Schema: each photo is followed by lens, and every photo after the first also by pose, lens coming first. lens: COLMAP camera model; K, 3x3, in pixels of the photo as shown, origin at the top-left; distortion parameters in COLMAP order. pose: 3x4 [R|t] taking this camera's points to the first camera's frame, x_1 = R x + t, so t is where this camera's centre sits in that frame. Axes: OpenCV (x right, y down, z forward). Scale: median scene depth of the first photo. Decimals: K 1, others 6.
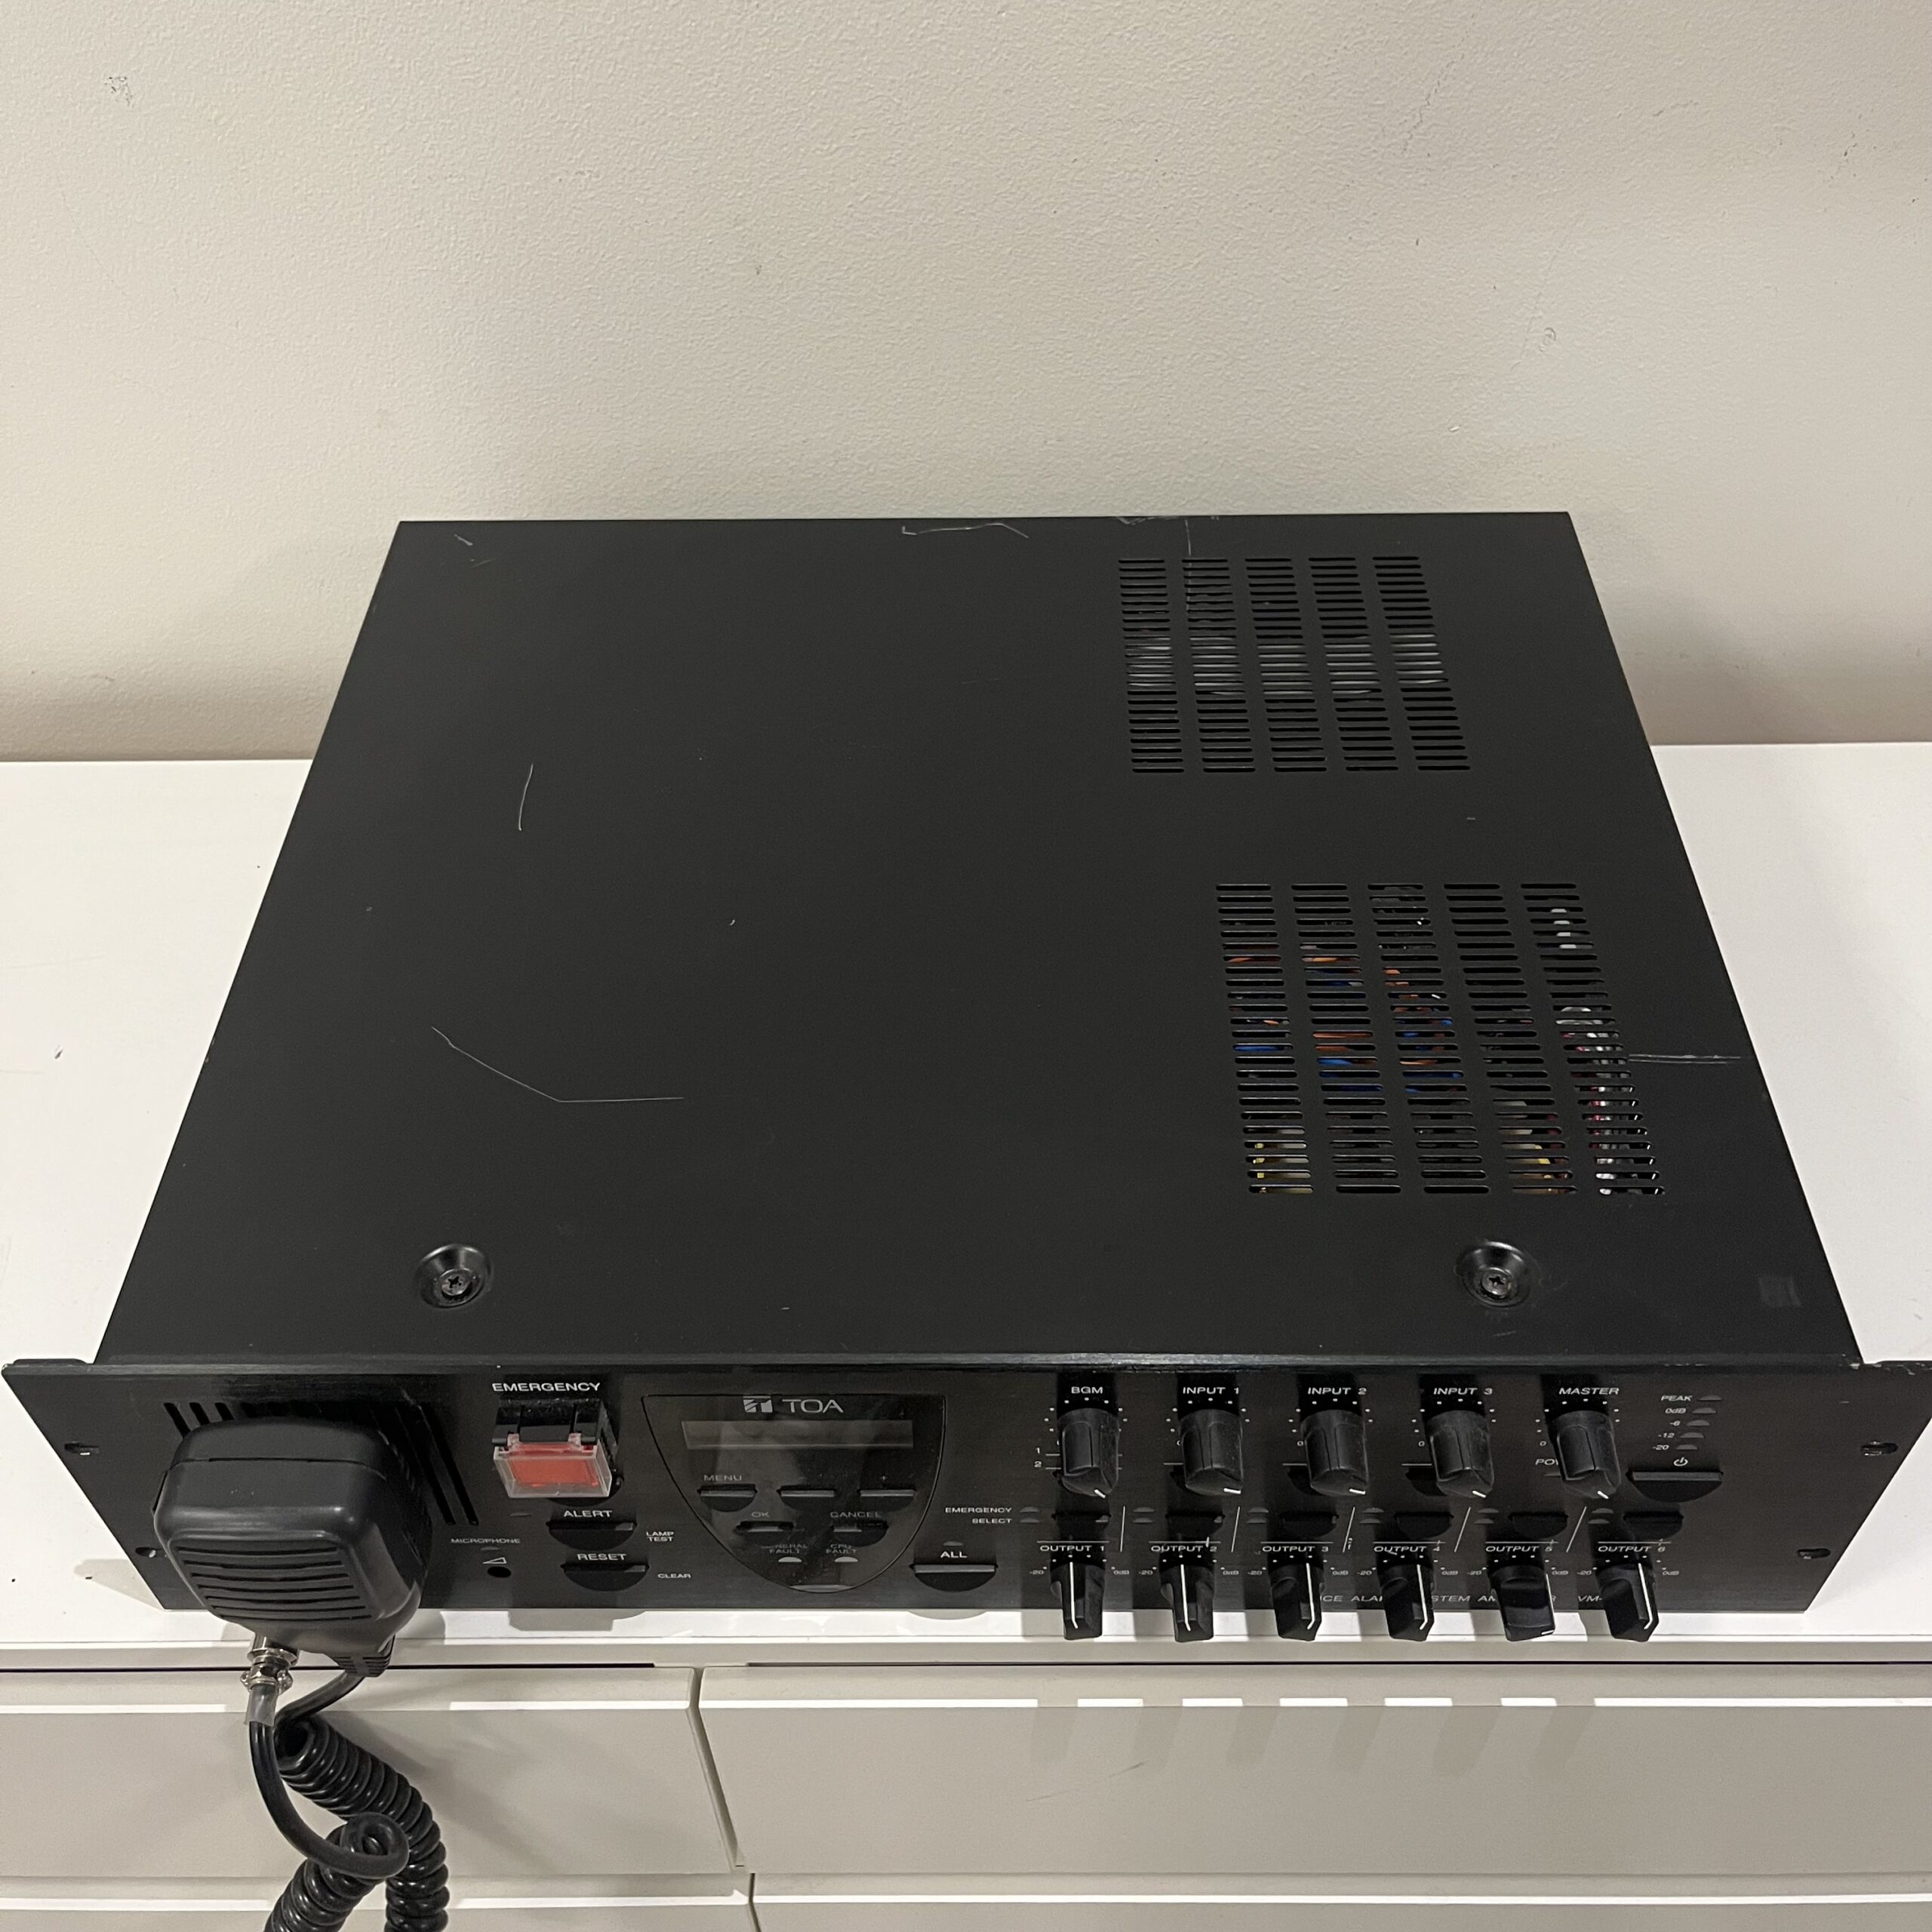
lens RADIAL K [[1949.7, 0, 963.1], [0, 1949.7, 963.6], [0, 0, 1]] dist [0.013142, 0.000000]
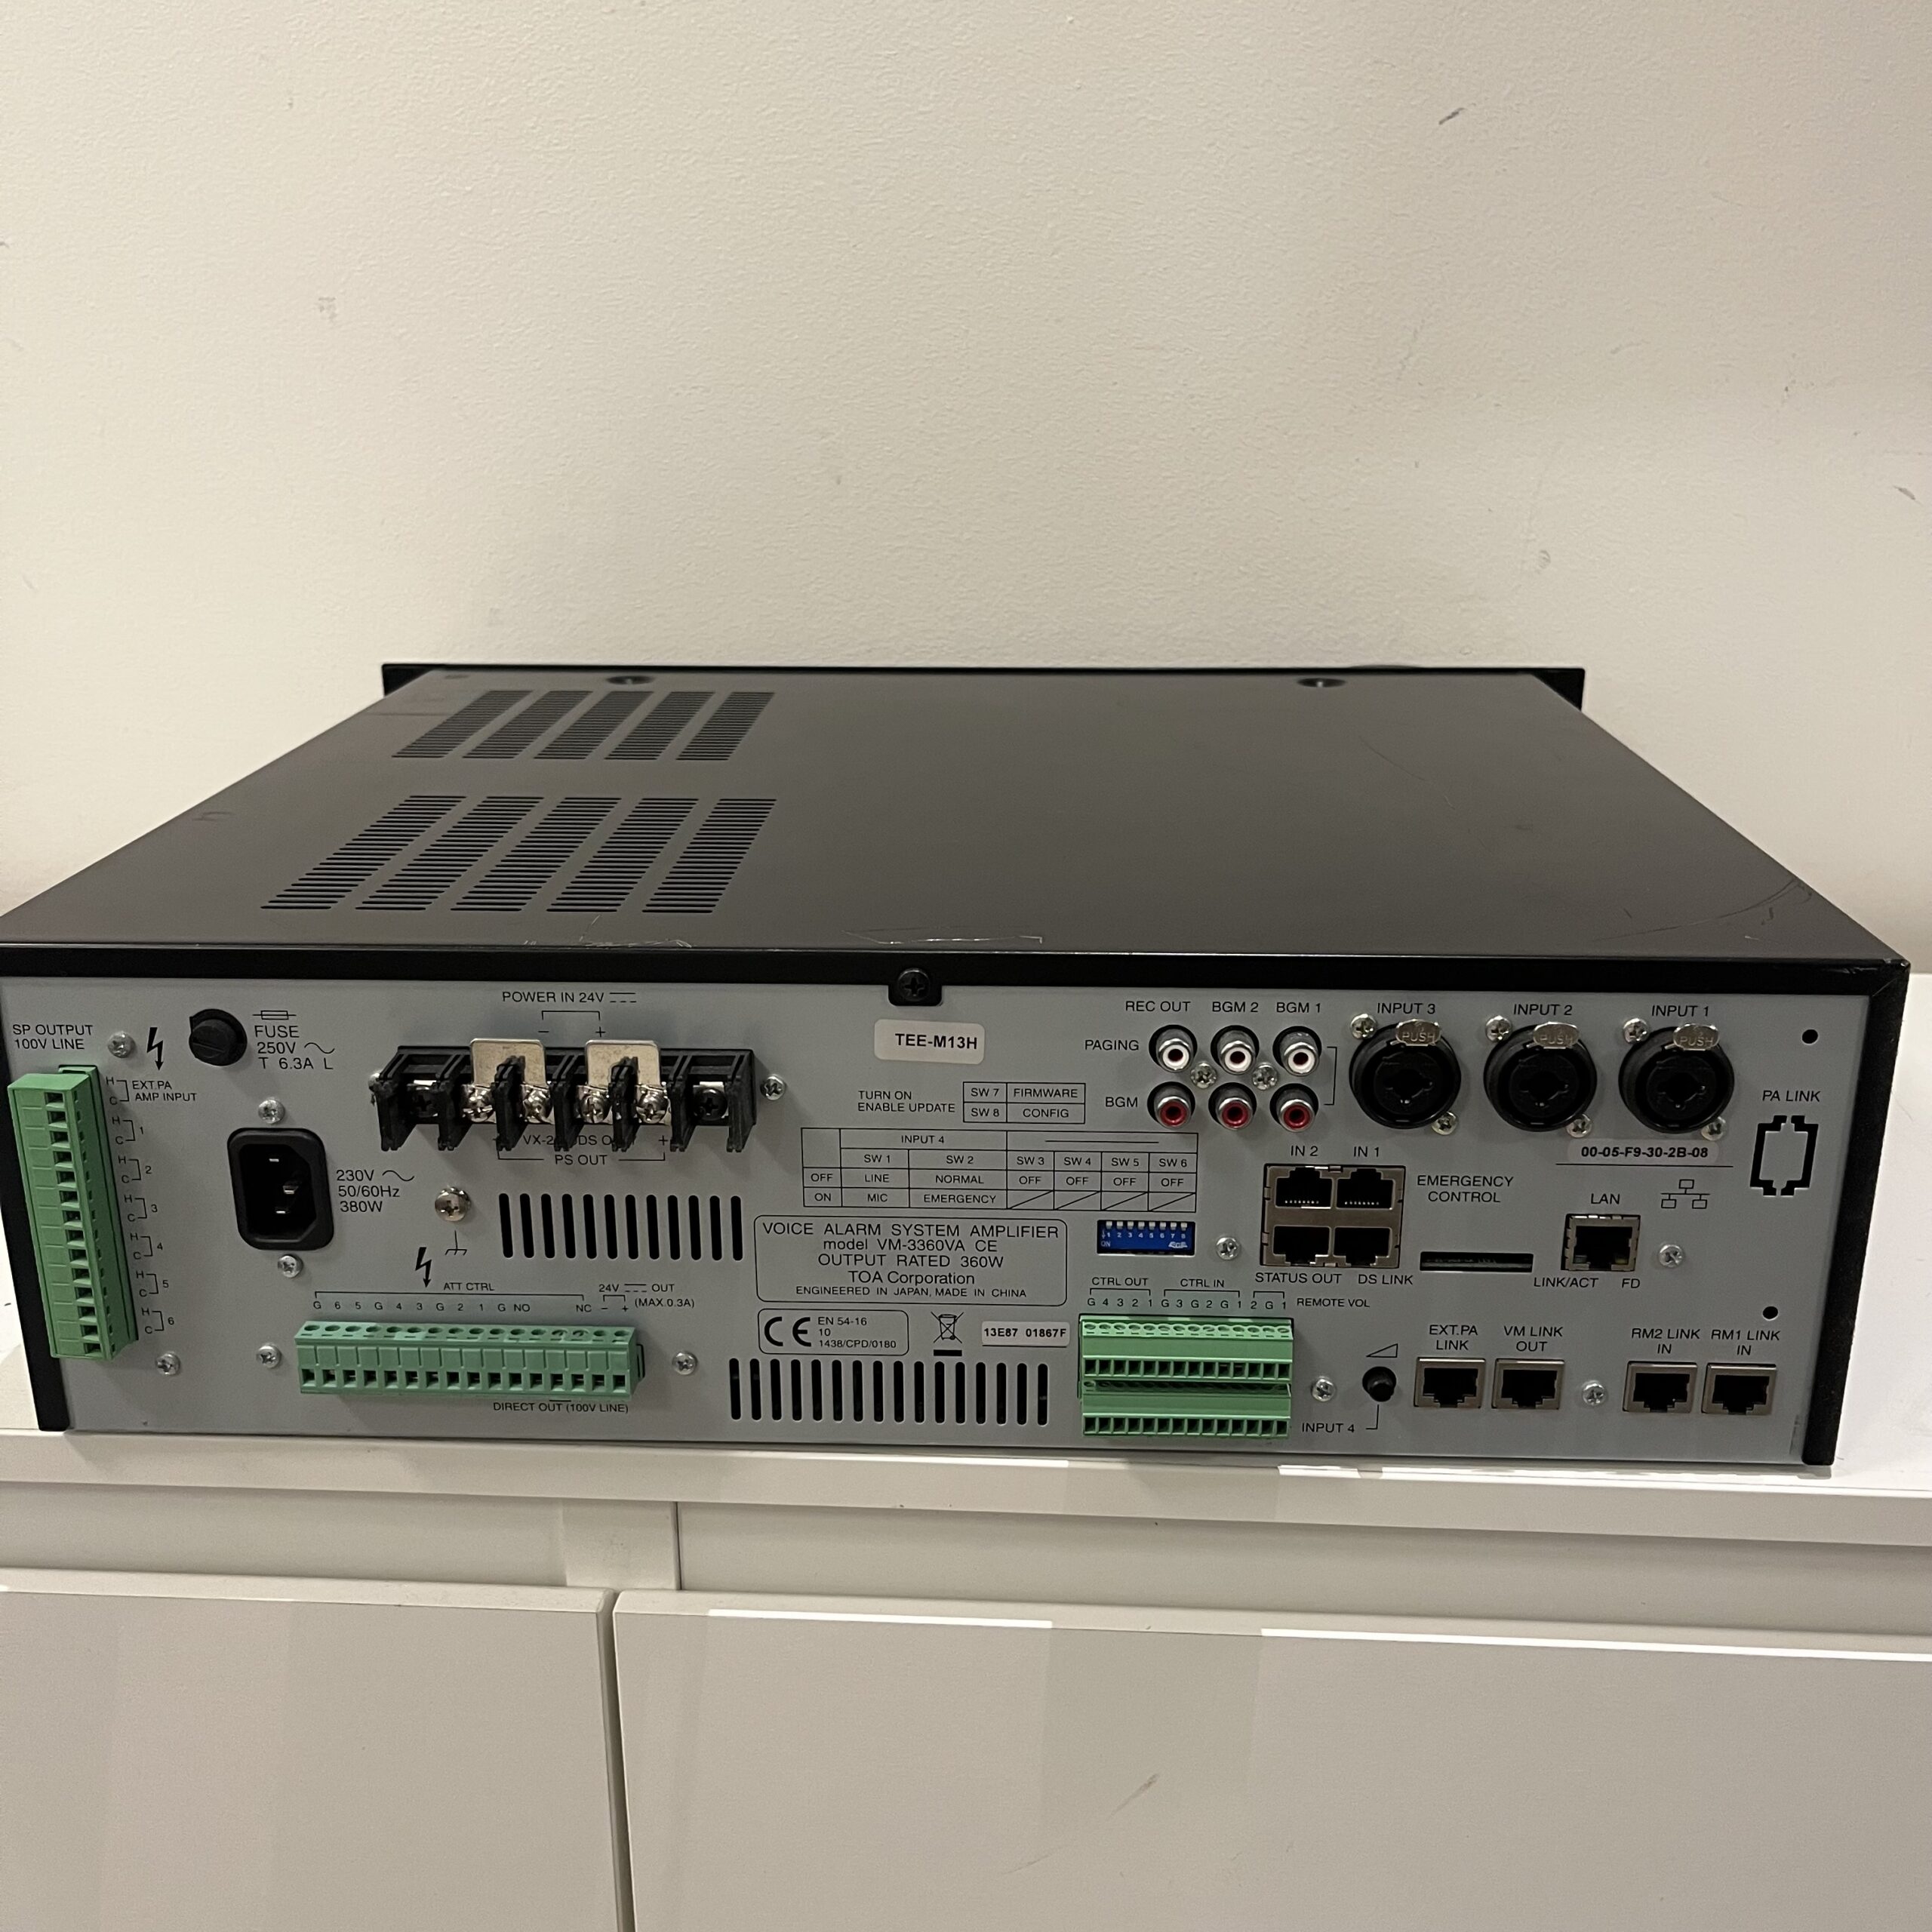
lens RADIAL K [[1949.7, 0, 966.3], [0, 1949.7, 980.4], [0, 0, 1]] dist [0.013142, 0.000000]
pose [[0.998073, 0.034407, -0.051643, 0.040204], [-0.054479, 0.884309, -0.463714, 0.441300], [0.029713, 0.465633, 0.884479, 0.127616]]
